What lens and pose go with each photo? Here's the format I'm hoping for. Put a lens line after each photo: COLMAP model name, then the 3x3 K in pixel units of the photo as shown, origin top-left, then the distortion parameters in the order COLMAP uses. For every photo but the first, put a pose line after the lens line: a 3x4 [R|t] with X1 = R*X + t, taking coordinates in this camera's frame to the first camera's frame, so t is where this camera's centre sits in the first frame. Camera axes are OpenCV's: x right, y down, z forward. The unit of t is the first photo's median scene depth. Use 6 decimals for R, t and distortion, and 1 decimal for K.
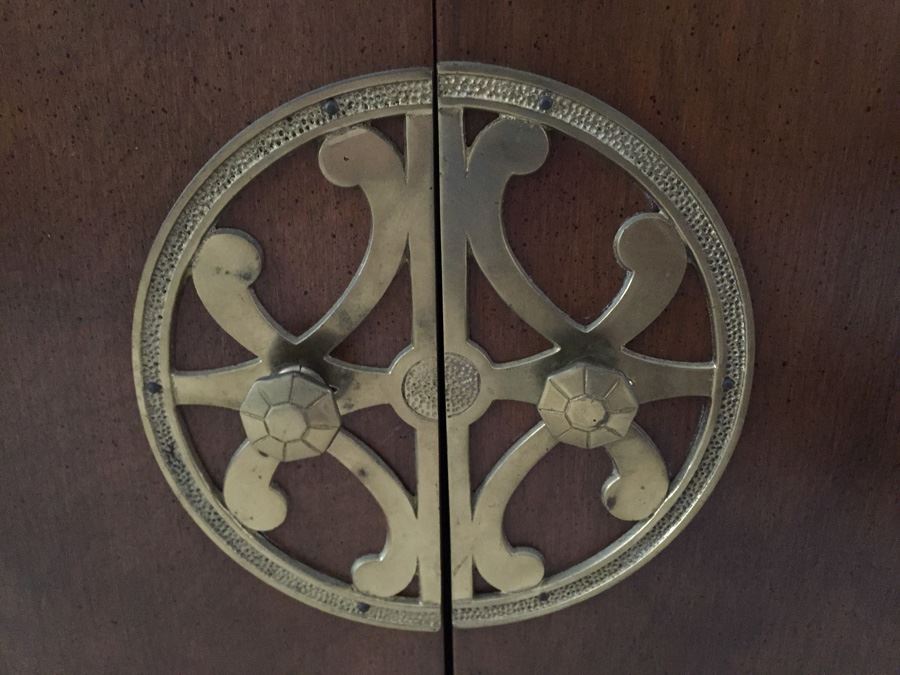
lens RADIAL K [[775.9, 0, 448.6], [0, 775.9, 337.0], [0, 0, 1]] dist [0.068181, -0.114692]
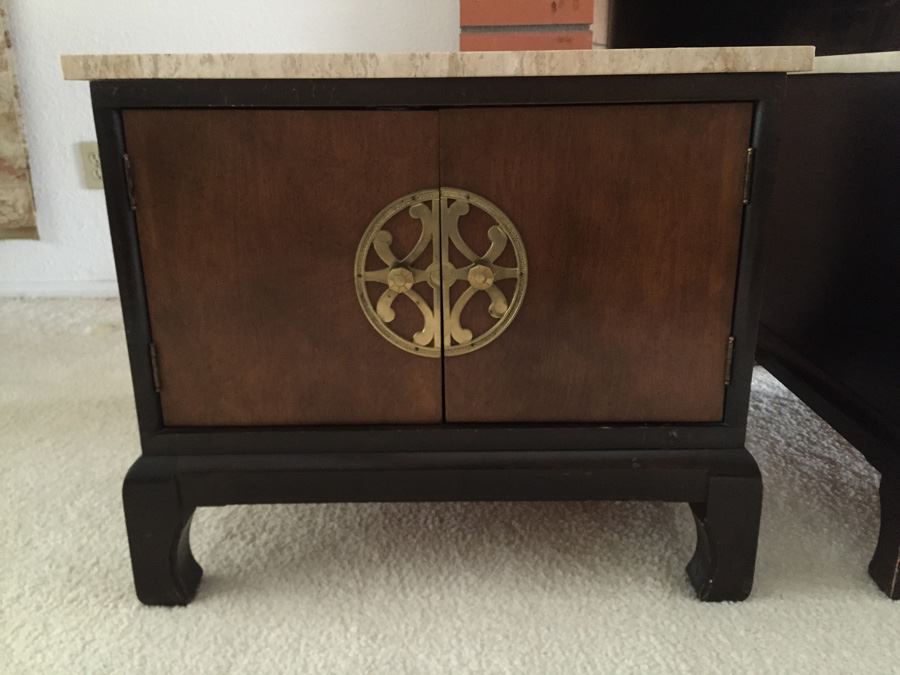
lens RADIAL K [[775.9, 0, 452.1], [0, 775.9, 335.9], [0, 0, 1]] dist [0.068181, -0.114692]
pose [[0.999686, -0.004089, 0.024734, -0.048245], [0.006491, 0.995180, -0.097849, 0.687401], [-0.024215, 0.097979, 0.994894, -2.495089]]
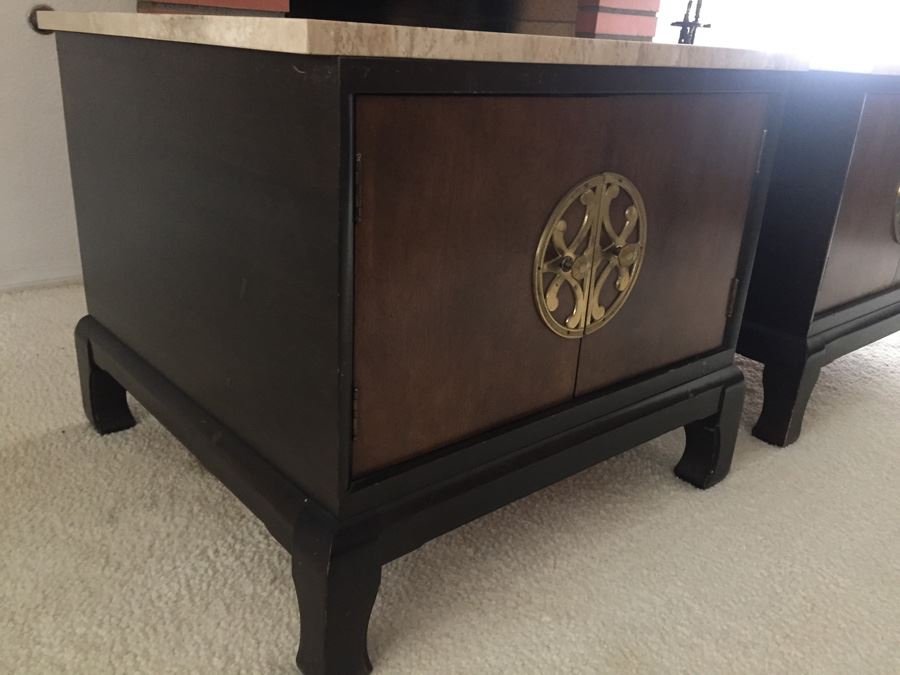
lens RADIAL K [[775.9, 0, 443.7], [0, 775.9, 333.9], [0, 0, 1]] dist [0.068181, -0.114692]
pose [[0.749126, -0.183823, 0.636412, -2.929110], [0.201015, 0.978507, 0.046018, 0.106061], [-0.631192, 0.093455, 0.769976, -1.336978]]
